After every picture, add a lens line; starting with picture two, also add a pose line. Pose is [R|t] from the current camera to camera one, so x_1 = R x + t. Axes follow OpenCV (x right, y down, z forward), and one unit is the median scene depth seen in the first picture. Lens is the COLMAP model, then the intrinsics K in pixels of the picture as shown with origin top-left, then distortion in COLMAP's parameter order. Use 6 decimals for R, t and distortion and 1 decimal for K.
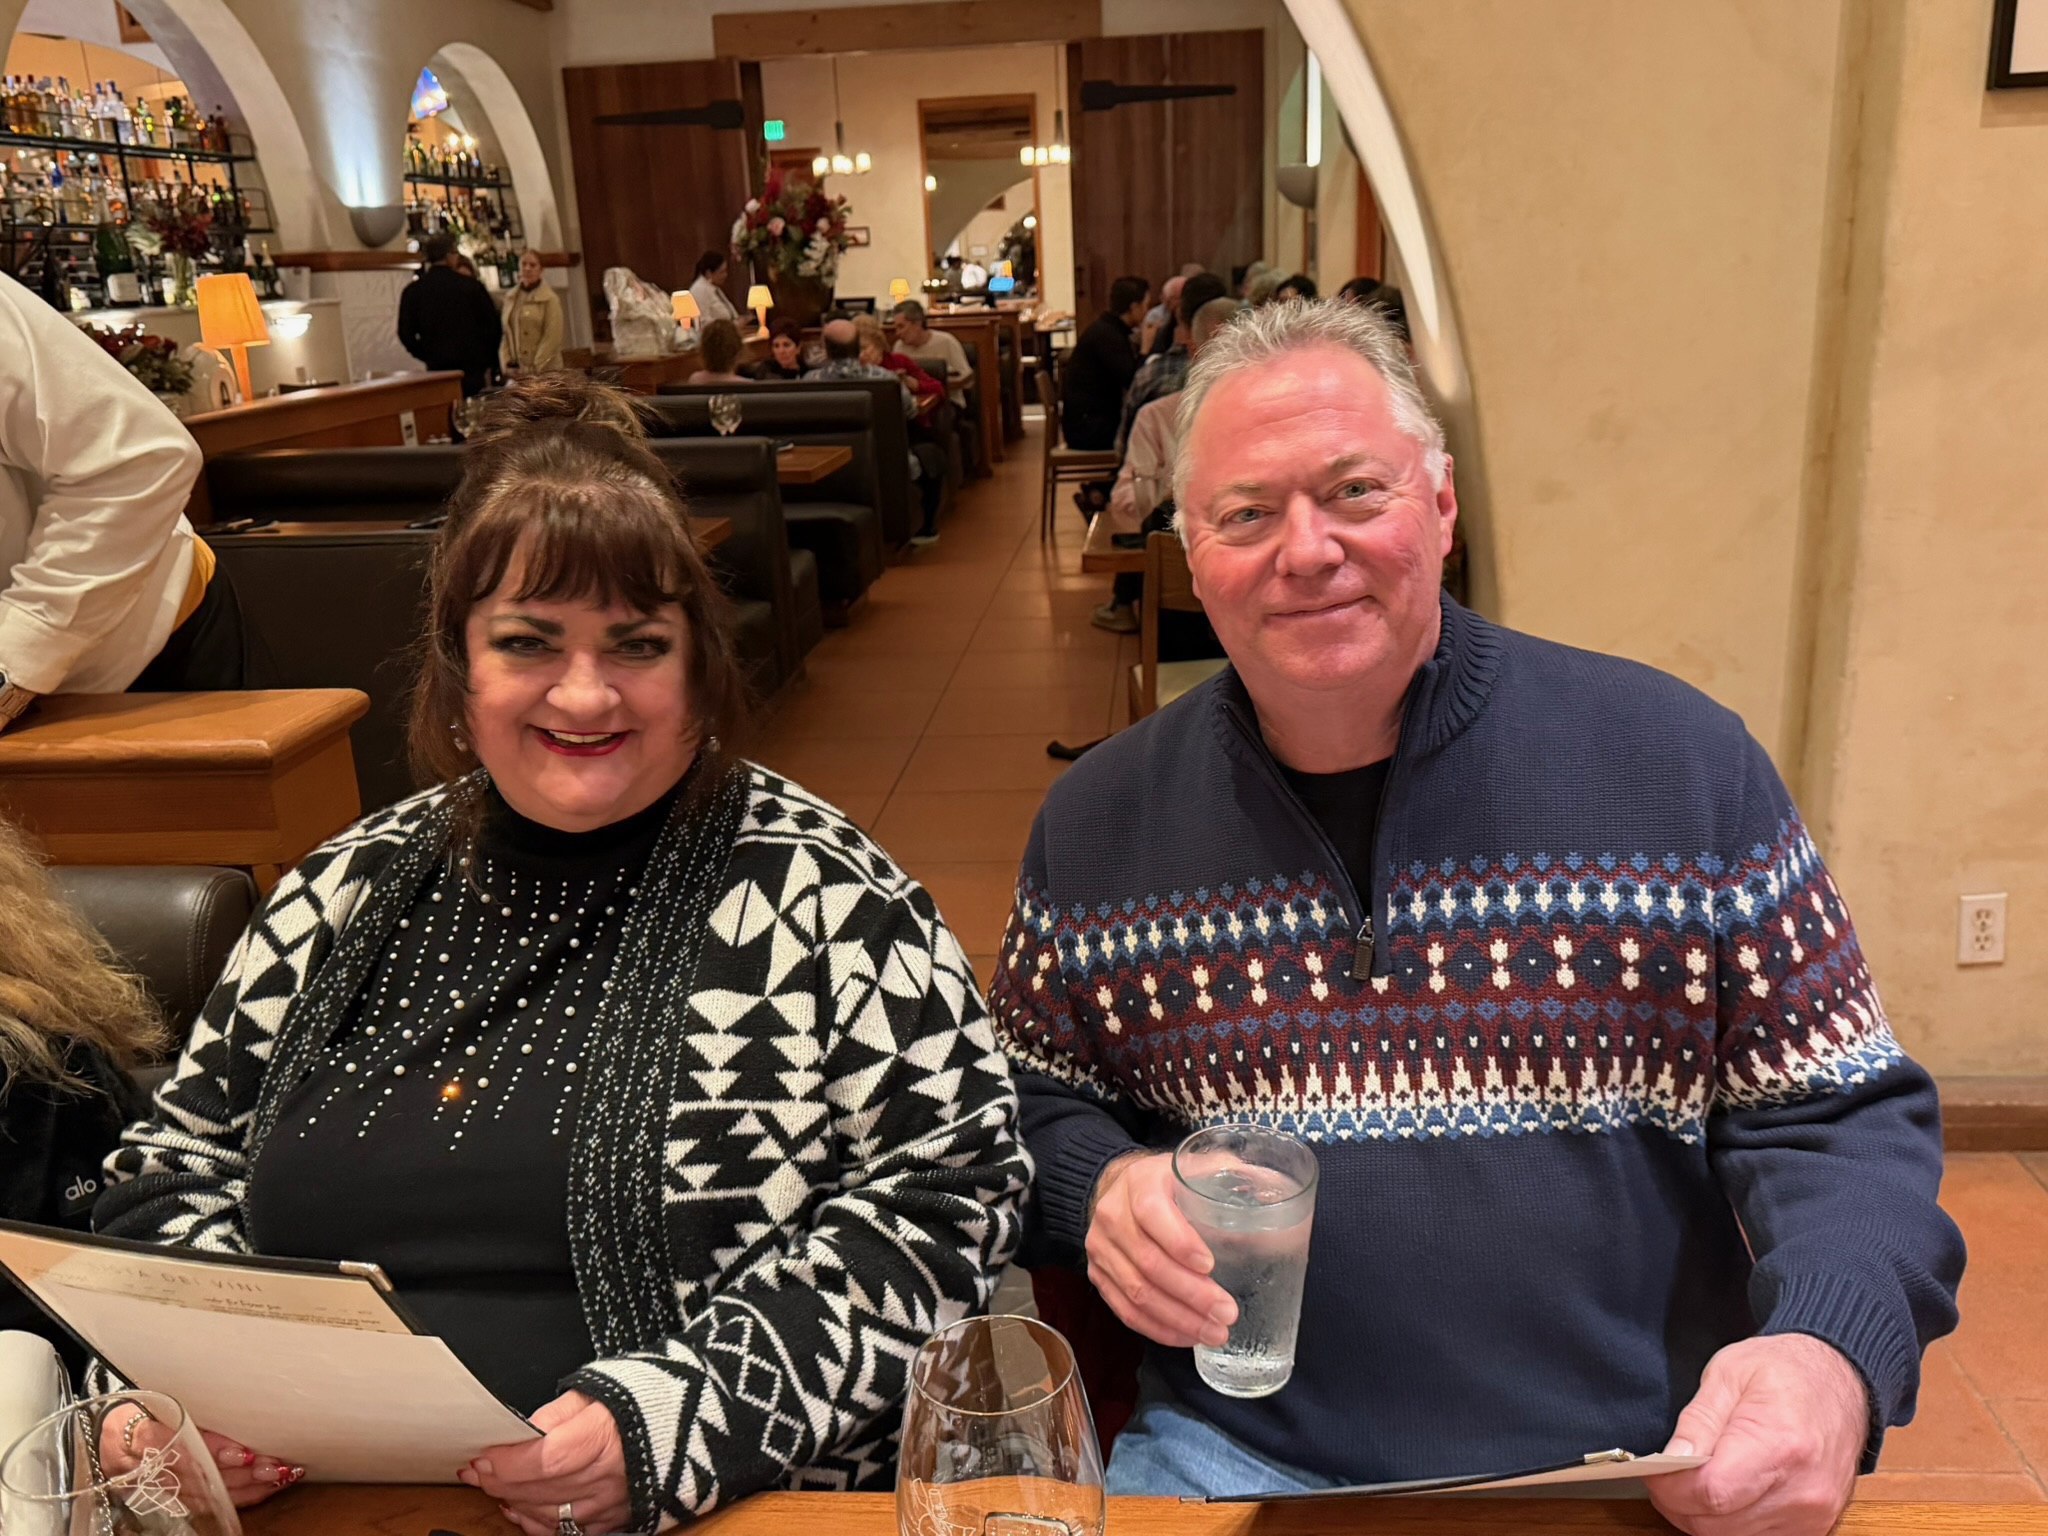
lens RADIAL K [[1681.5, 0, 1033.5], [0, 1681.5, 772.4], [0, 0, 1]] dist [0.077114, -0.136457]
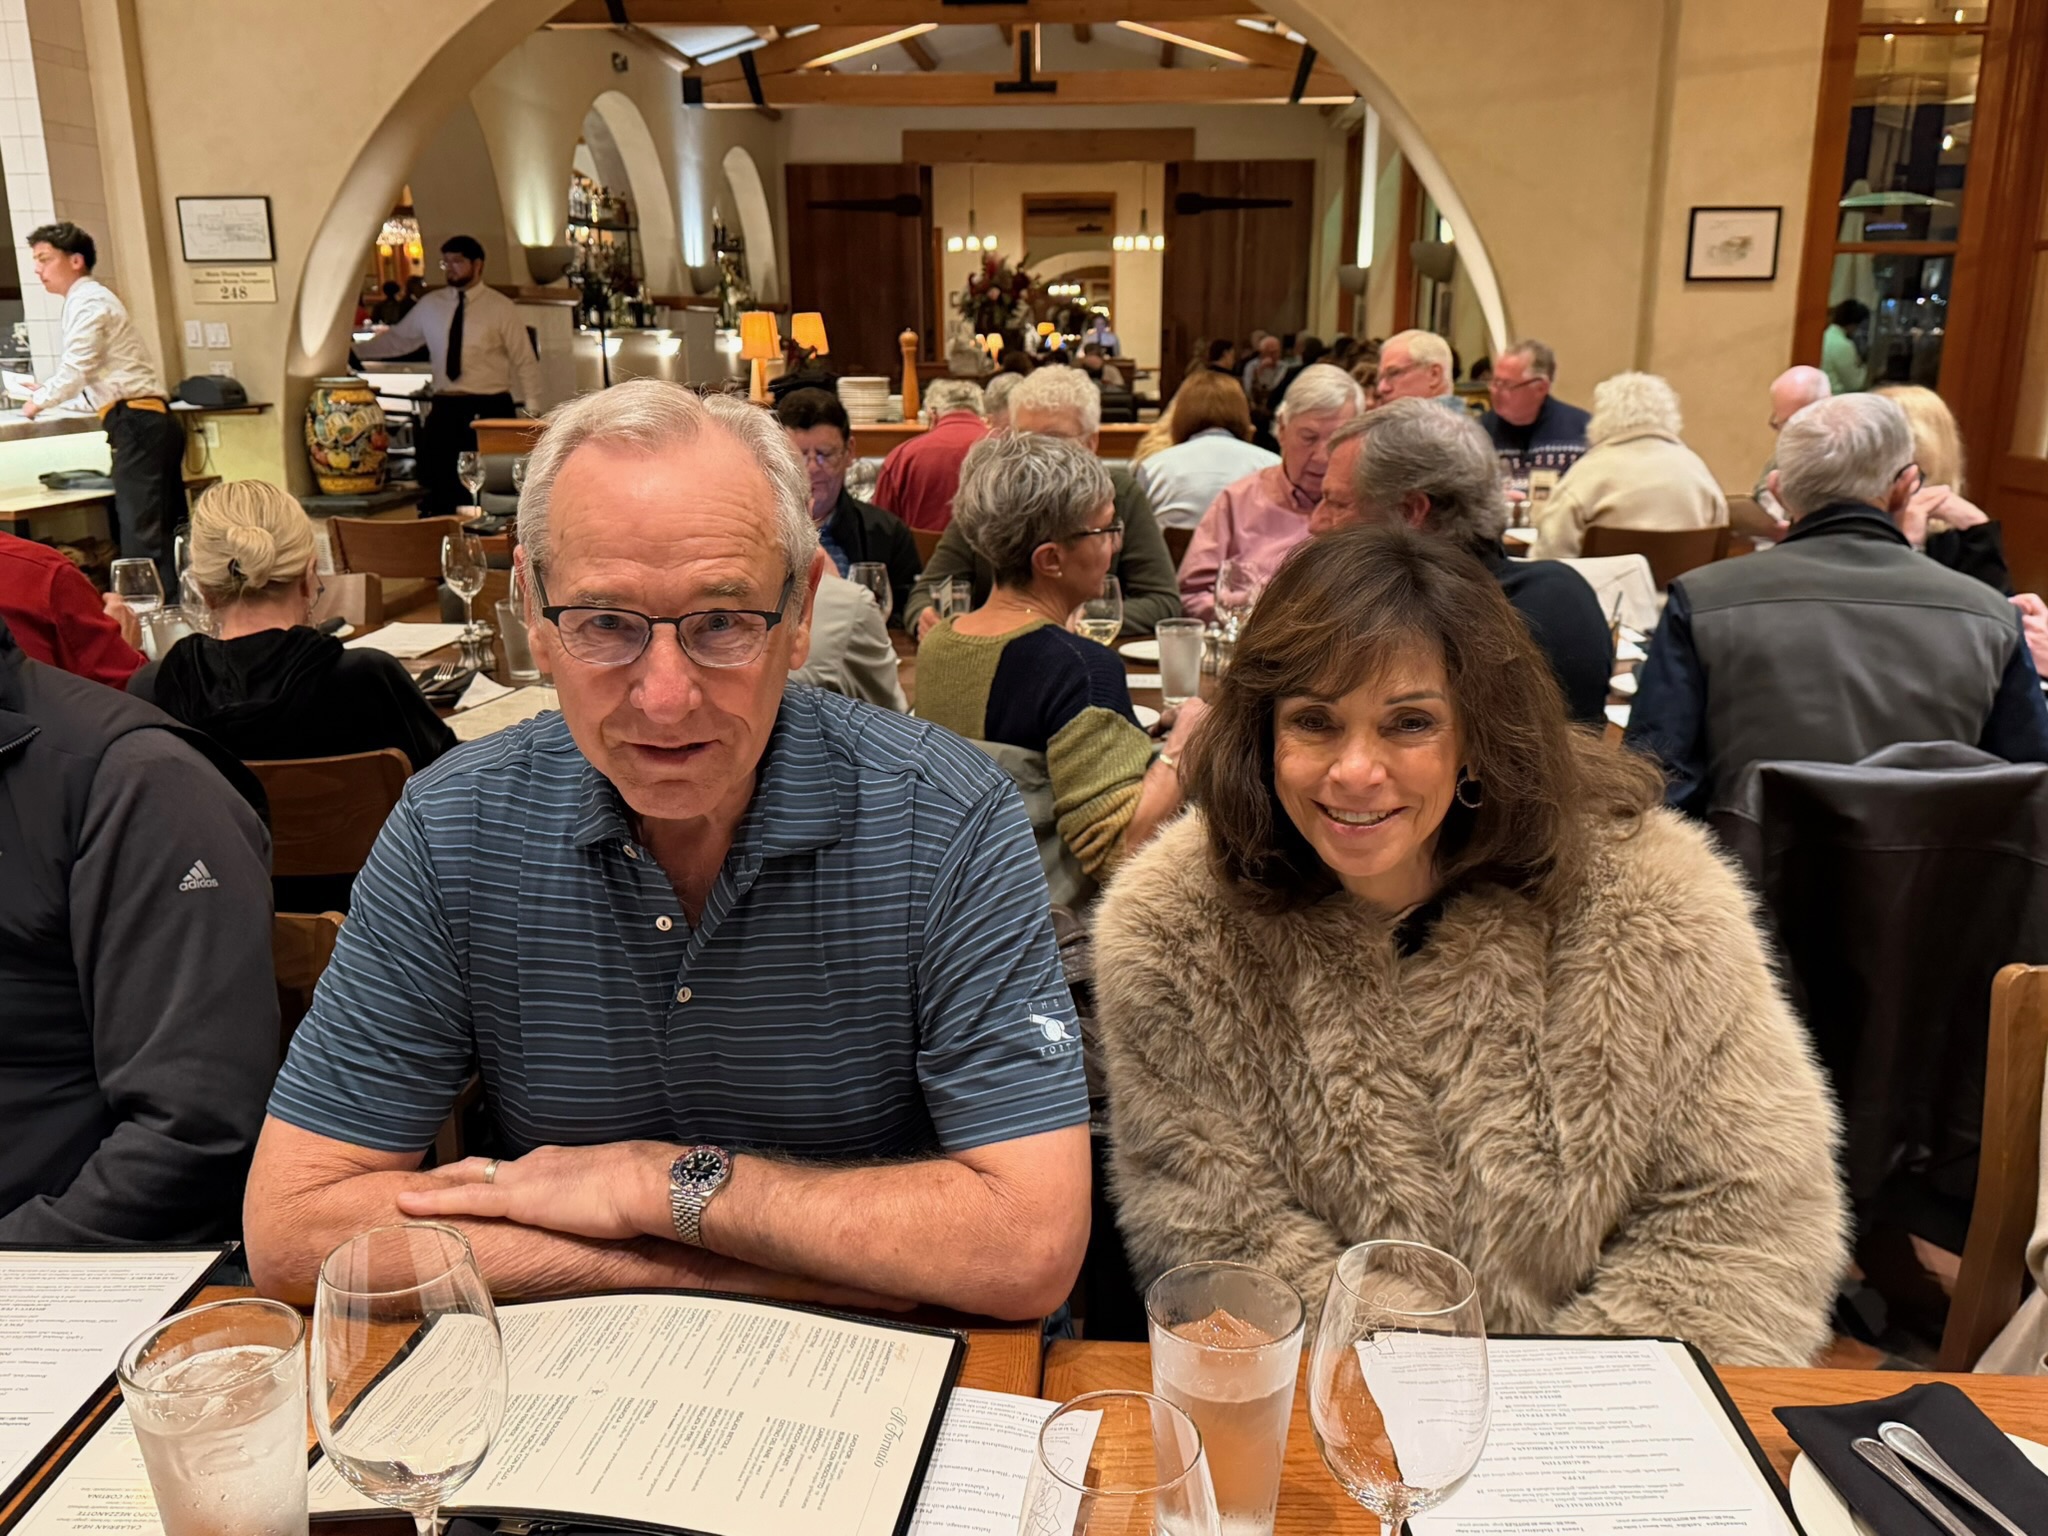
lens RADIAL K [[1688.8, 0, 1055.0], [0, 1688.8, 748.7], [0, 0, 1]] dist [0.171134, -0.299343]
pose [[0.998642, 0.031203, 0.041717, -0.146990], [-0.029094, 0.998312, -0.050257, 0.135312], [-0.043215, 0.048975, 0.997865, -0.431671]]
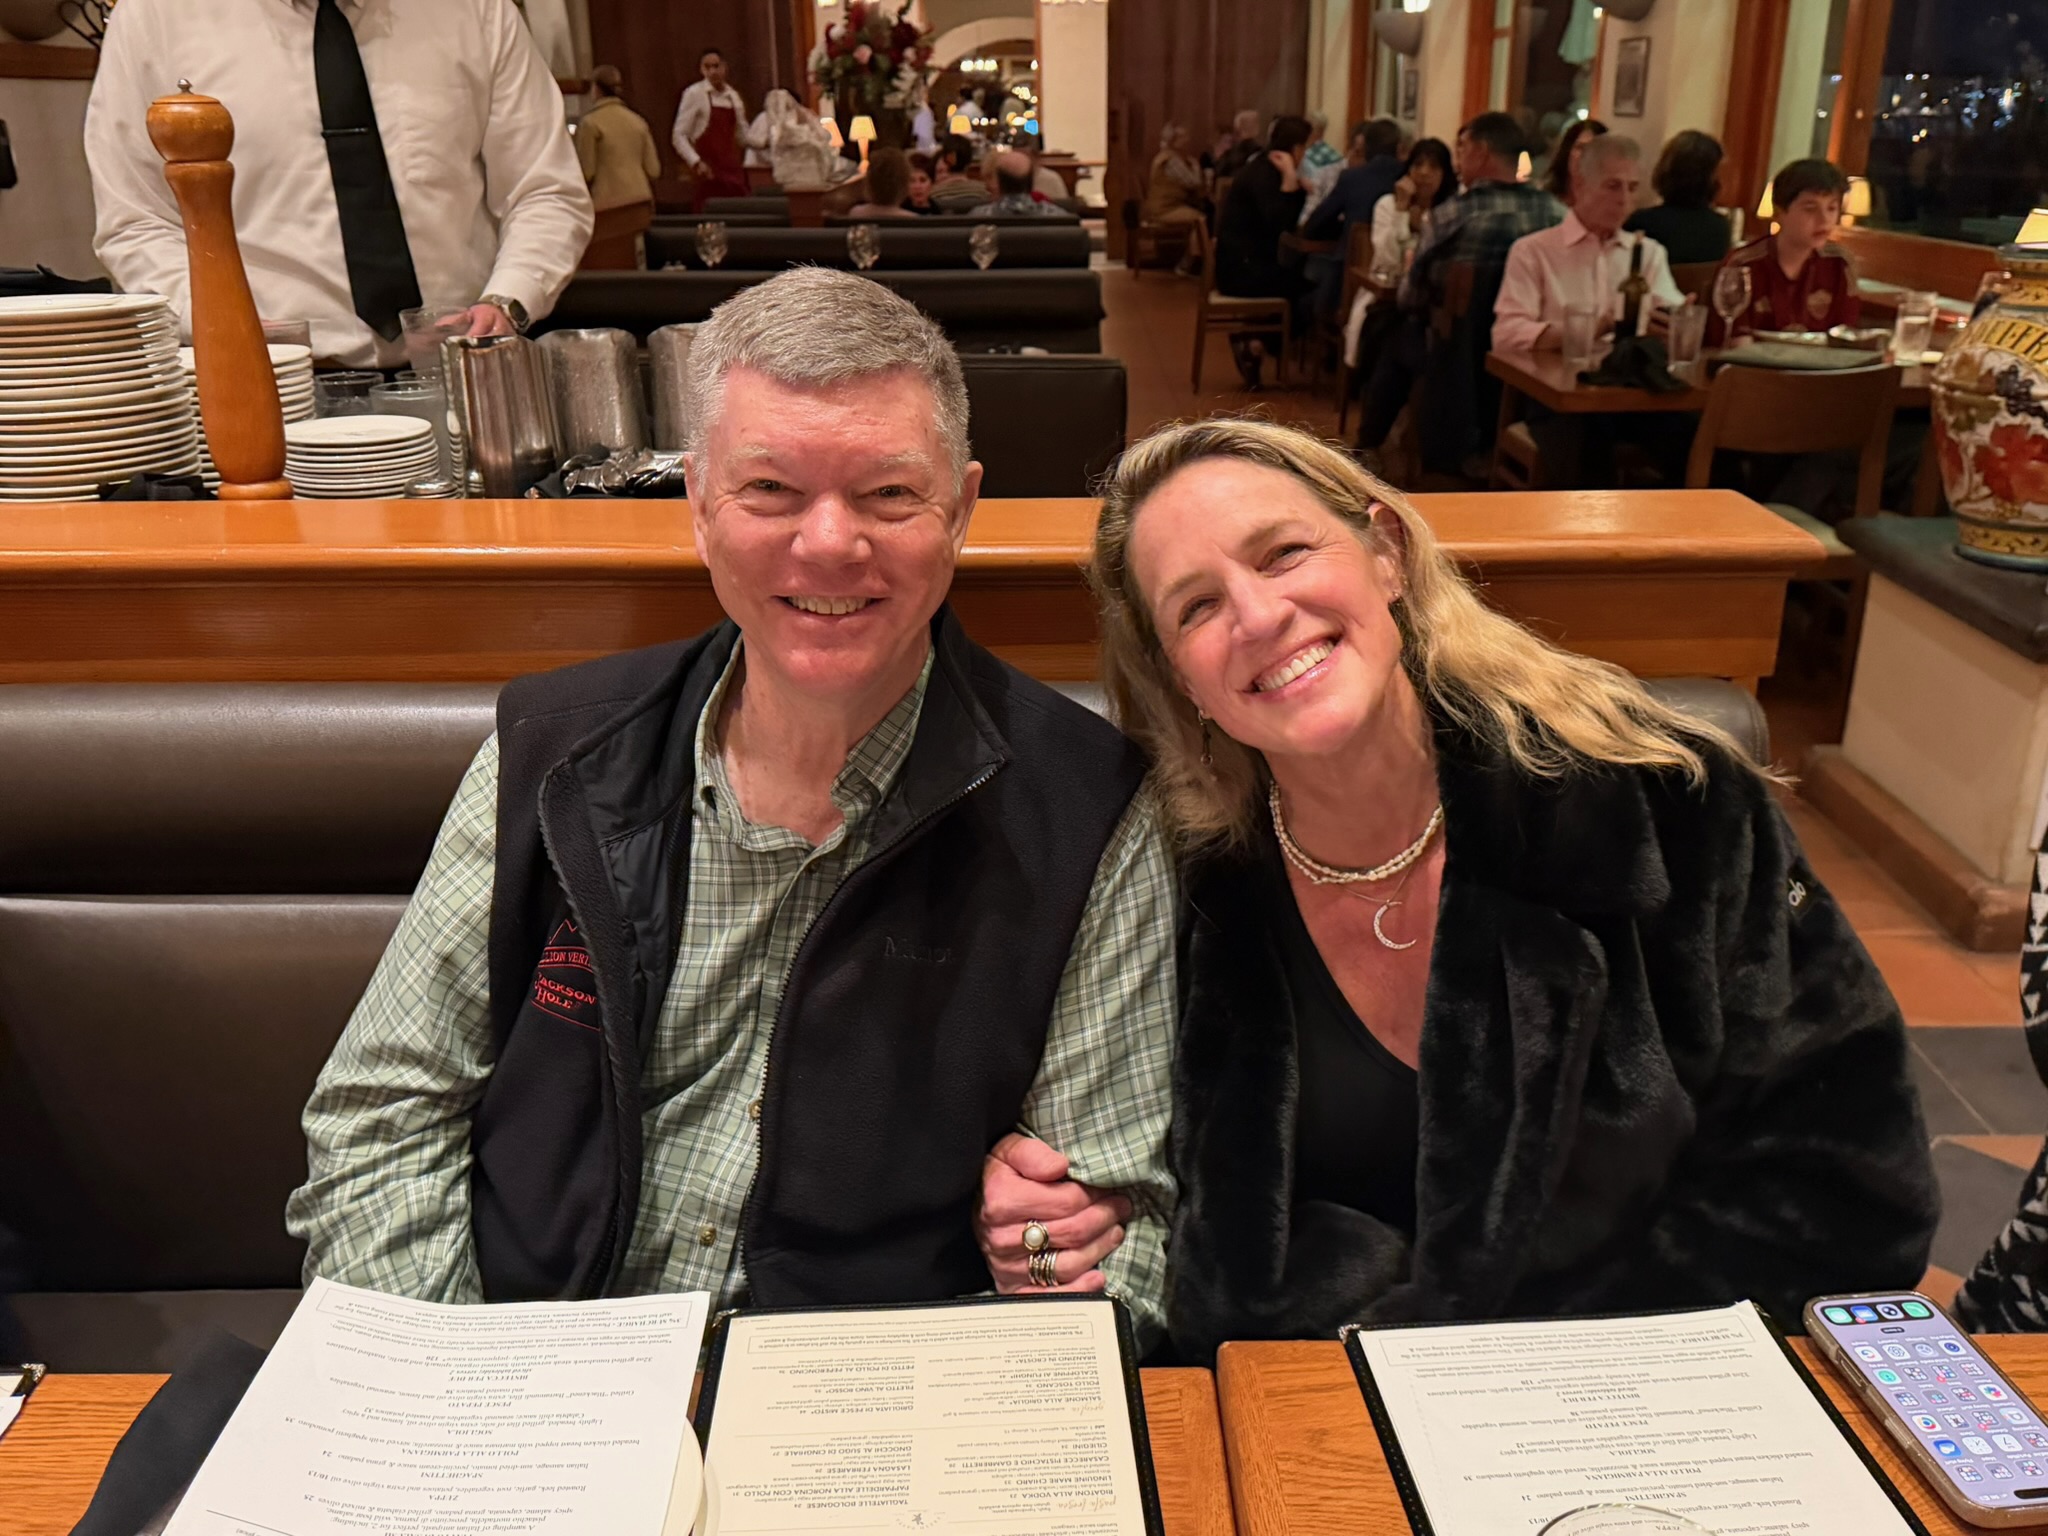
lens RADIAL K [[1695.2, 0, 1046.2], [0, 1695.2, 767.9], [0, 0, 1]] dist [0.007555, -0.011754]
pose [[0.996906, 0.001976, 0.078576, -0.122211], [-0.007880, 0.997159, 0.074908, 0.005132], [-0.078205, -0.075295, 0.994090, 0.013841]]
